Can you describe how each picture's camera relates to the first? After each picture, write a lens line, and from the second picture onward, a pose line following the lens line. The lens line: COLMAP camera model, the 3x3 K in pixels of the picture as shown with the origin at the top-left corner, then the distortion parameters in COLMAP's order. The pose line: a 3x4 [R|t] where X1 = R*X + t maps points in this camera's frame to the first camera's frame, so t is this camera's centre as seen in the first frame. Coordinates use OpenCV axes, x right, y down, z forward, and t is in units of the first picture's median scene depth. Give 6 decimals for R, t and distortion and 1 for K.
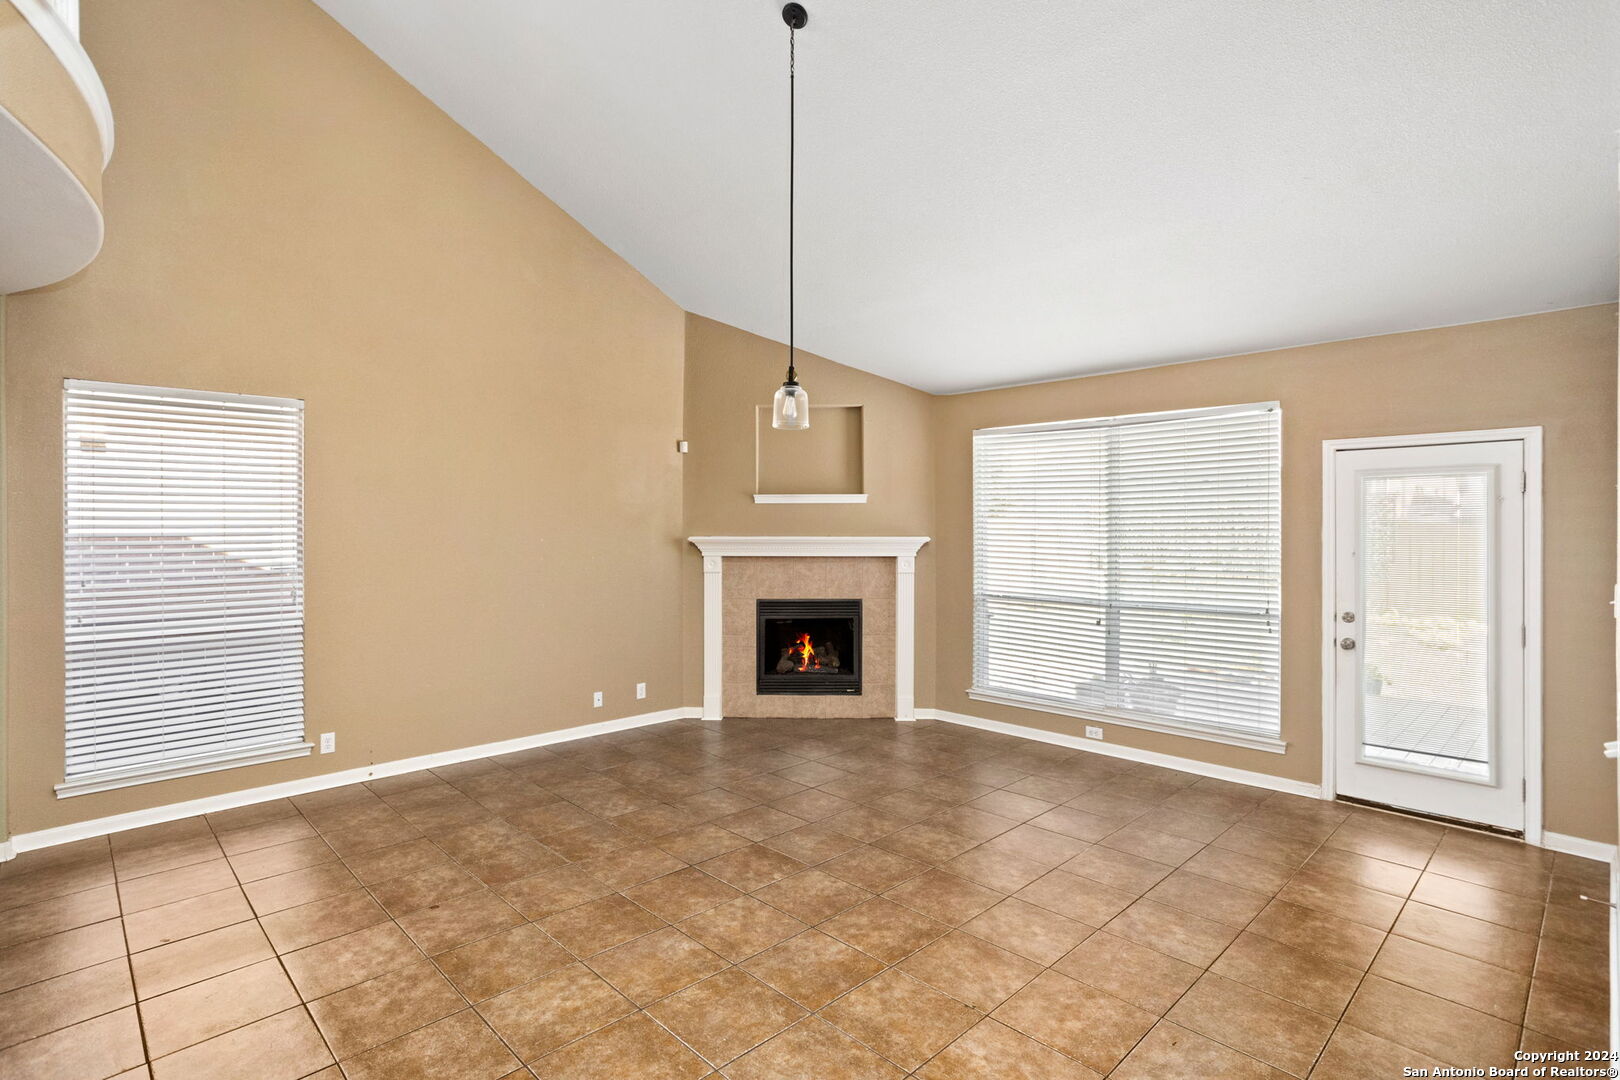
lens RADIAL K [[790.0, 0, 783.1], [0, 790.0, 538.5], [0, 0, 1]] dist [-0.056889, 0.030907]
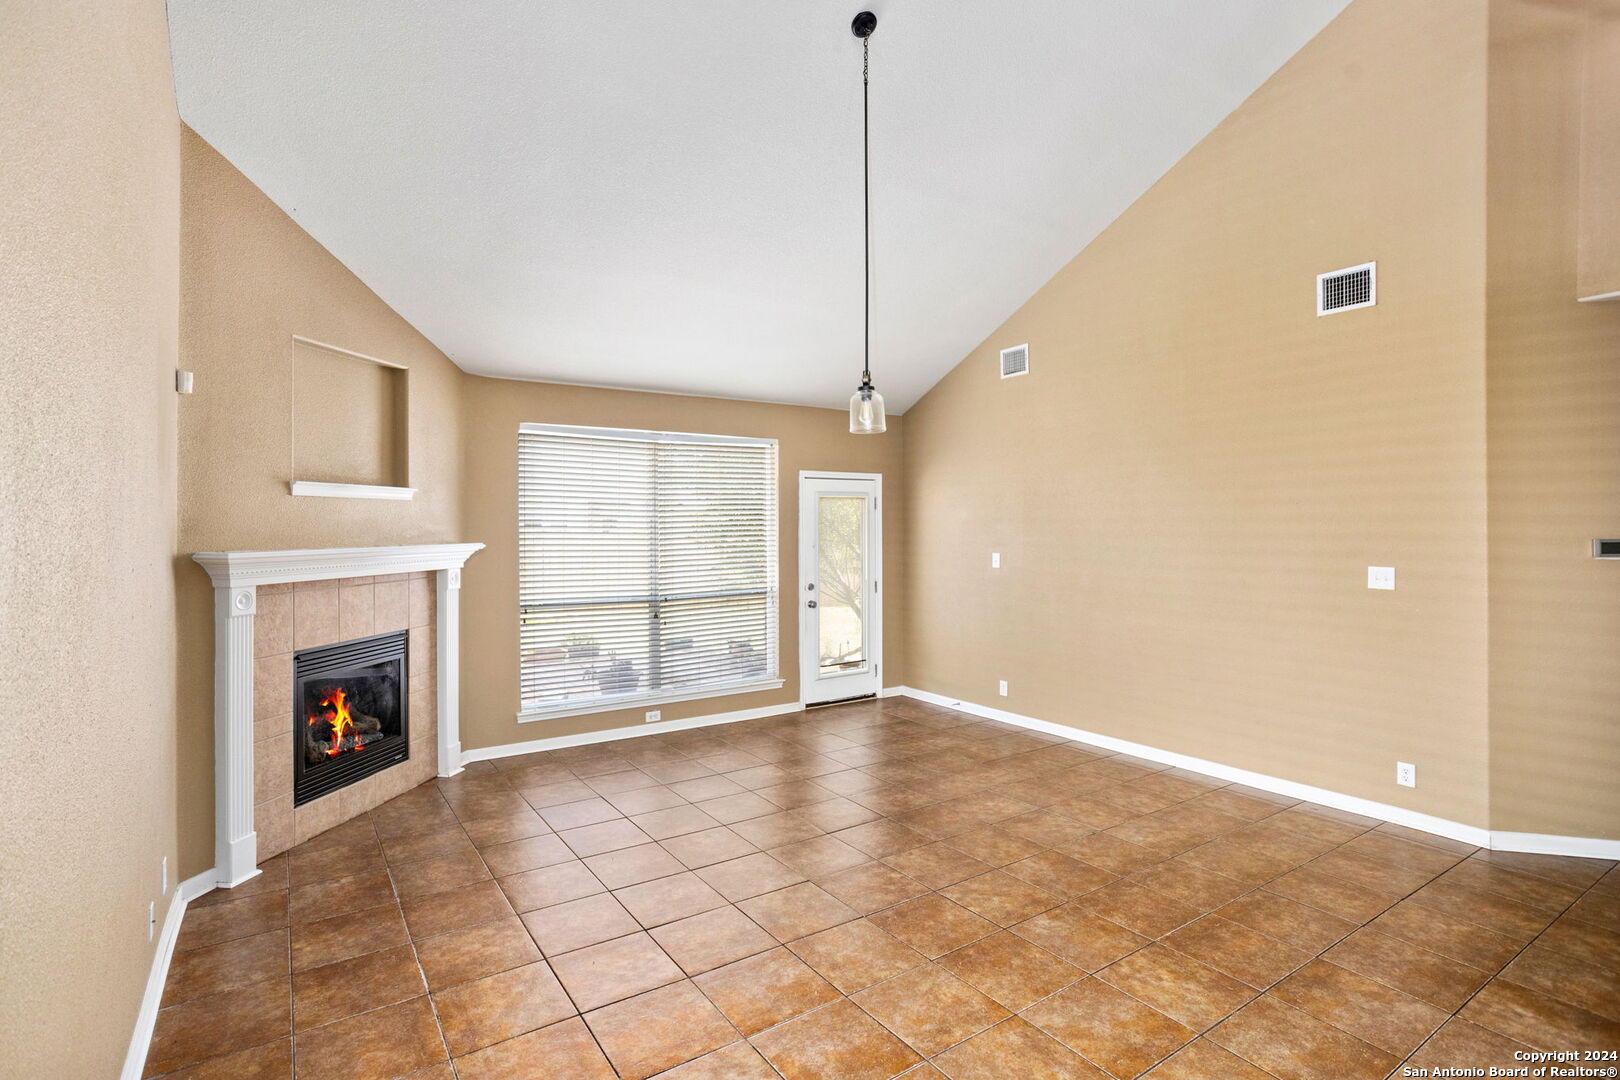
lens RADIAL K [[790.0, 0, 783.1], [0, 790.0, 538.5], [0, 0, 1]] dist [-0.056889, 0.030907]
pose [[0.184742, -0.017210, 0.982636, -0.811014], [0.021849, 0.999671, 0.013400, -0.016445], [-0.982544, 0.018994, 0.185057, 0.753946]]
